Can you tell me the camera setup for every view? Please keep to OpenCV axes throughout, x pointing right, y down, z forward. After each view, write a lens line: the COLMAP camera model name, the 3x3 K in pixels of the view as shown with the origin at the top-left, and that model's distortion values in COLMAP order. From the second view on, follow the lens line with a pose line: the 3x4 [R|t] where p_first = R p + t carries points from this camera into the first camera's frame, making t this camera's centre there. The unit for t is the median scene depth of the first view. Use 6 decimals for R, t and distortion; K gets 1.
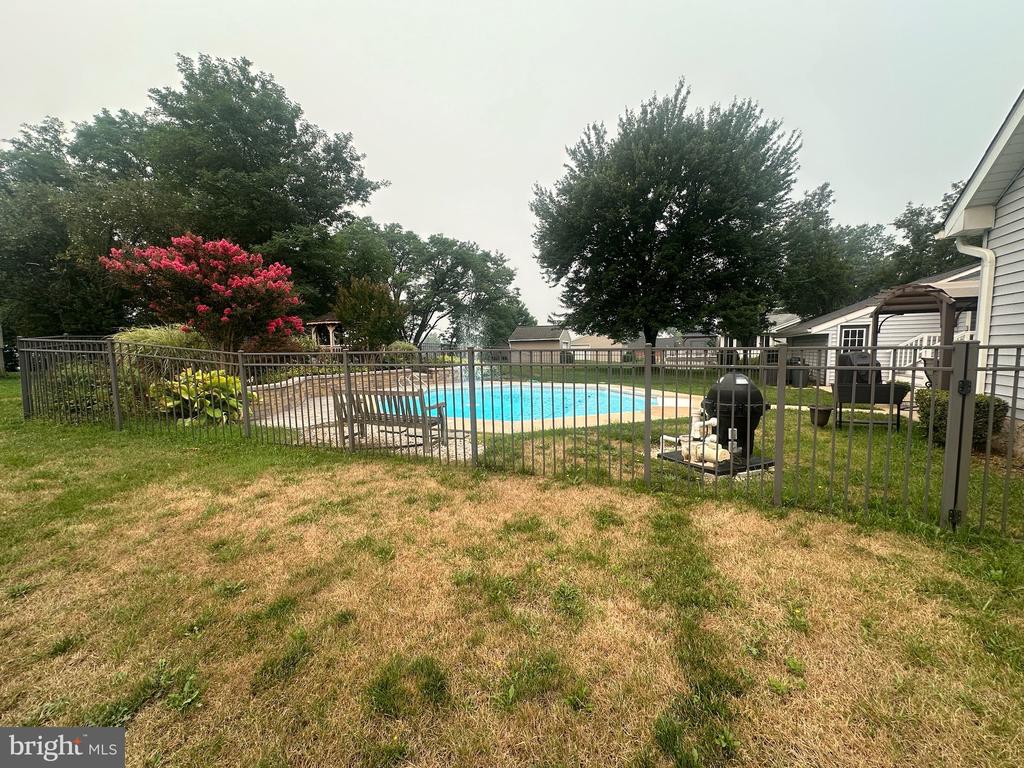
lens RADIAL K [[414.4, 0, 512.0], [0, 414.4, 384.0], [0, 0, 1]] dist [0.000686, 0.000406]
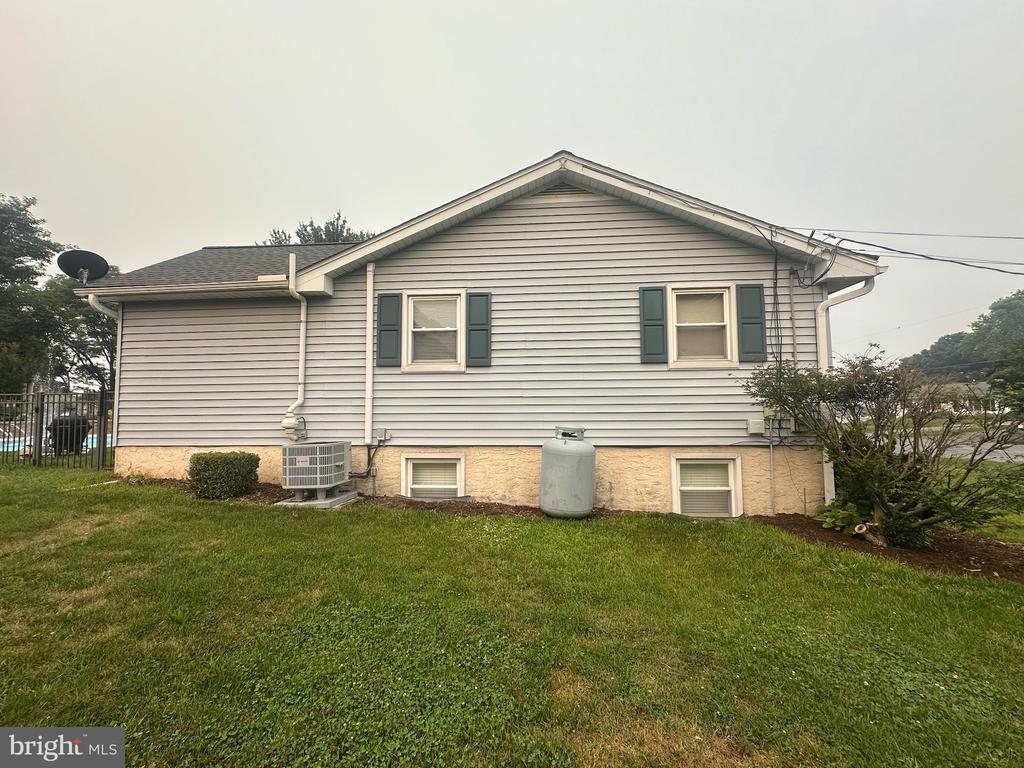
lens RADIAL K [[412.9, 0, 512.0], [0, 412.9, 384.0], [0, 0, 1]] dist [0.001121, 0.000139]
pose [[0.937388, 0.030403, 0.346958, 0.488665], [0.020965, 0.989451, -0.143345, 0.046822], [-0.347656, 0.141644, 0.926862, -0.404146]]
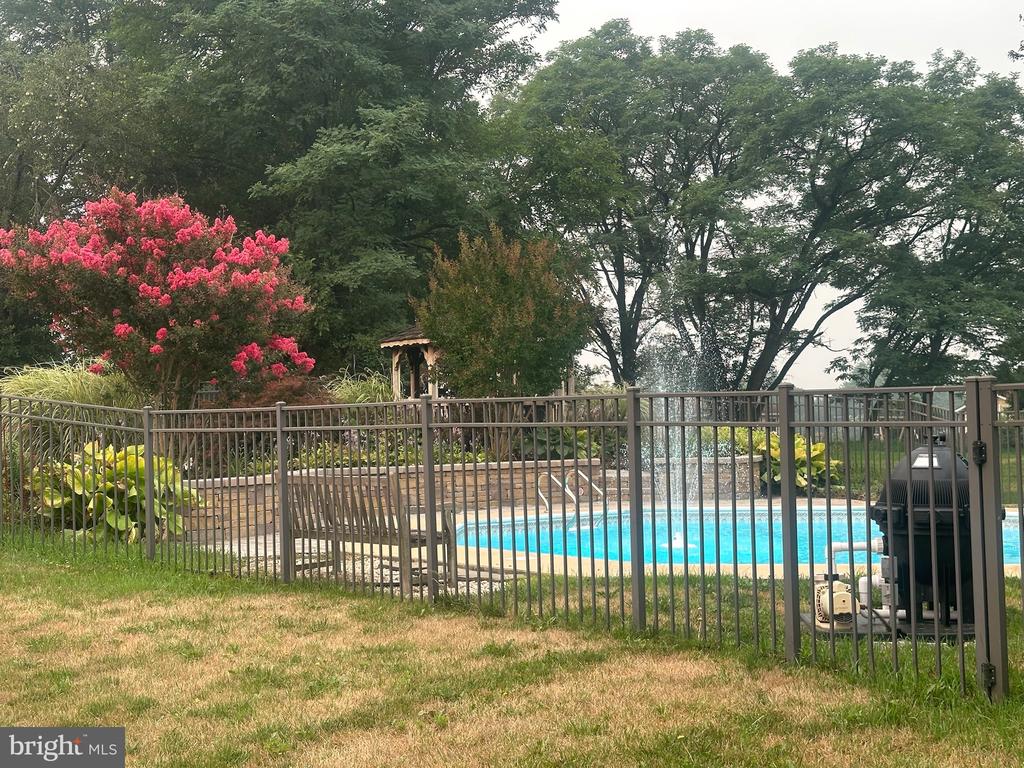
lens RADIAL K [[1443.8, 0, 501.3], [0, 1443.8, 378.4], [0, 0, 1]] dist [0.126710, -0.137400]
pose [[0.897988, -0.014844, -0.439769, 0.229063], [-0.031992, 0.994583, -0.098898, 0.021875], [0.438855, 0.102878, 0.892649, -0.201988]]
